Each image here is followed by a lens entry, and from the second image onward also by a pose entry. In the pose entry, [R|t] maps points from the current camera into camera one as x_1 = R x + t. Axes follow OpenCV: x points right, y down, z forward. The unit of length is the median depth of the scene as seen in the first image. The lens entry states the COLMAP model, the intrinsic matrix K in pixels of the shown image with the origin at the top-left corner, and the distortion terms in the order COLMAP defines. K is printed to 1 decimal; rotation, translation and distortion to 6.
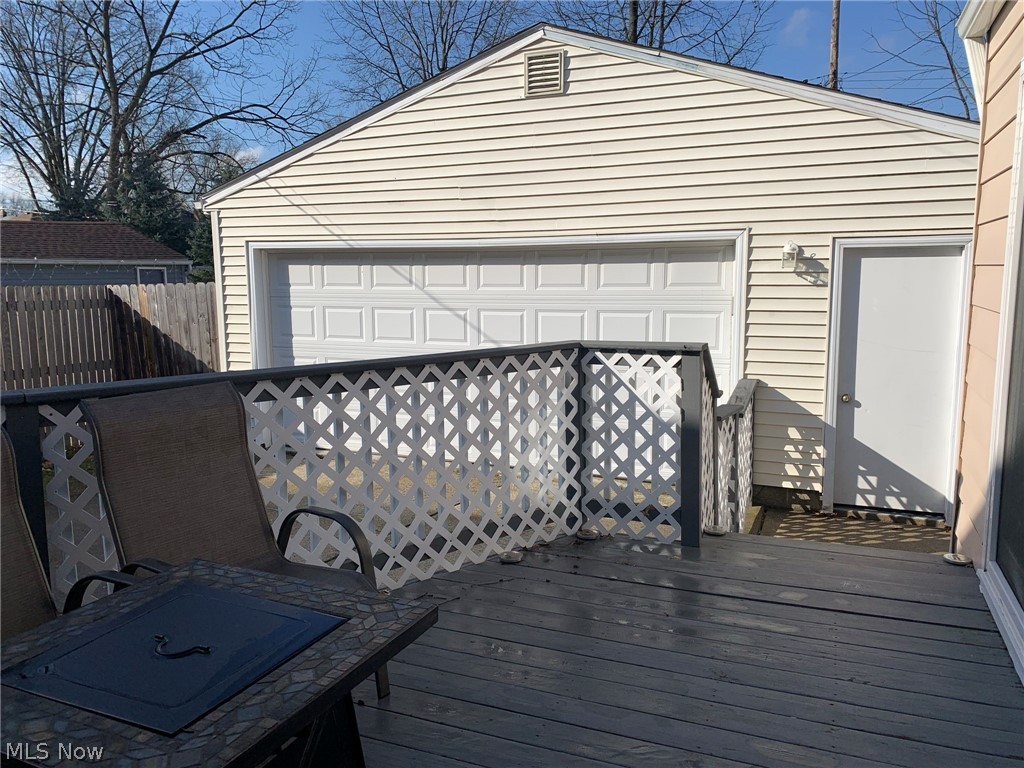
lens RADIAL K [[787.1, 0, 509.9], [0, 787.1, 454.8], [0, 0, 1]] dist [0.122633, -0.150961]
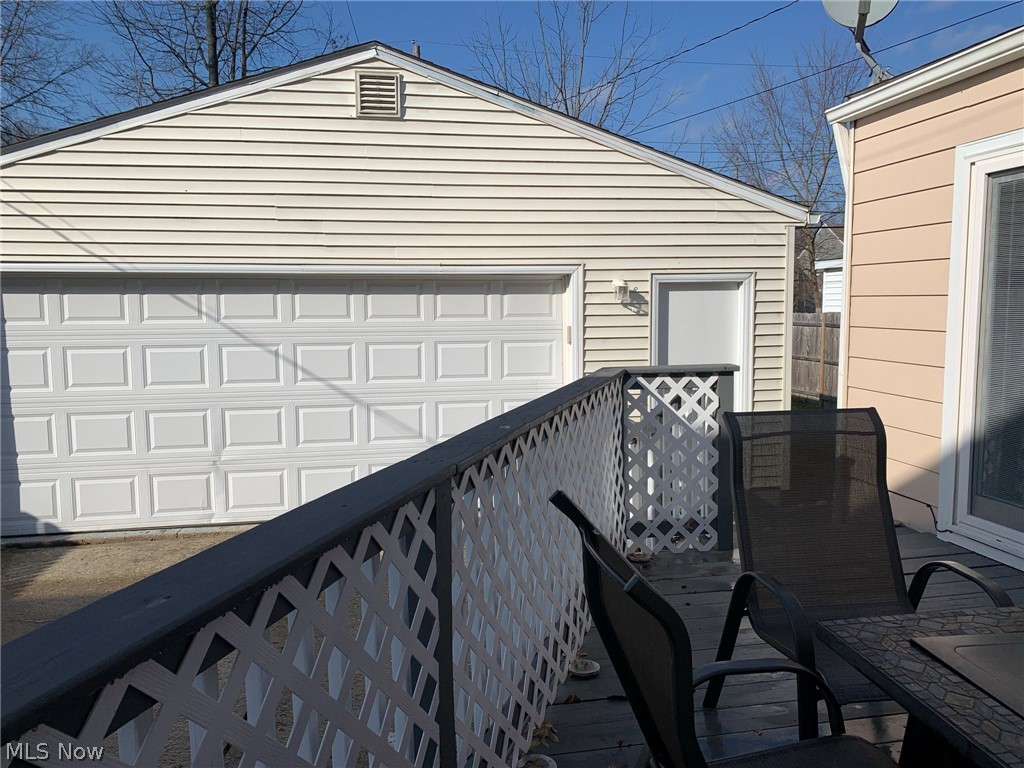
lens RADIAL K [[787.1, 0, 509.9], [0, 787.1, 454.8], [0, 0, 1]] dist [0.122633, -0.150961]
pose [[0.831279, -0.107900, 0.545282, -0.398827], [0.129755, 0.991545, -0.001606, -0.033823], [-0.540498, 0.072088, 0.838251, 0.158214]]
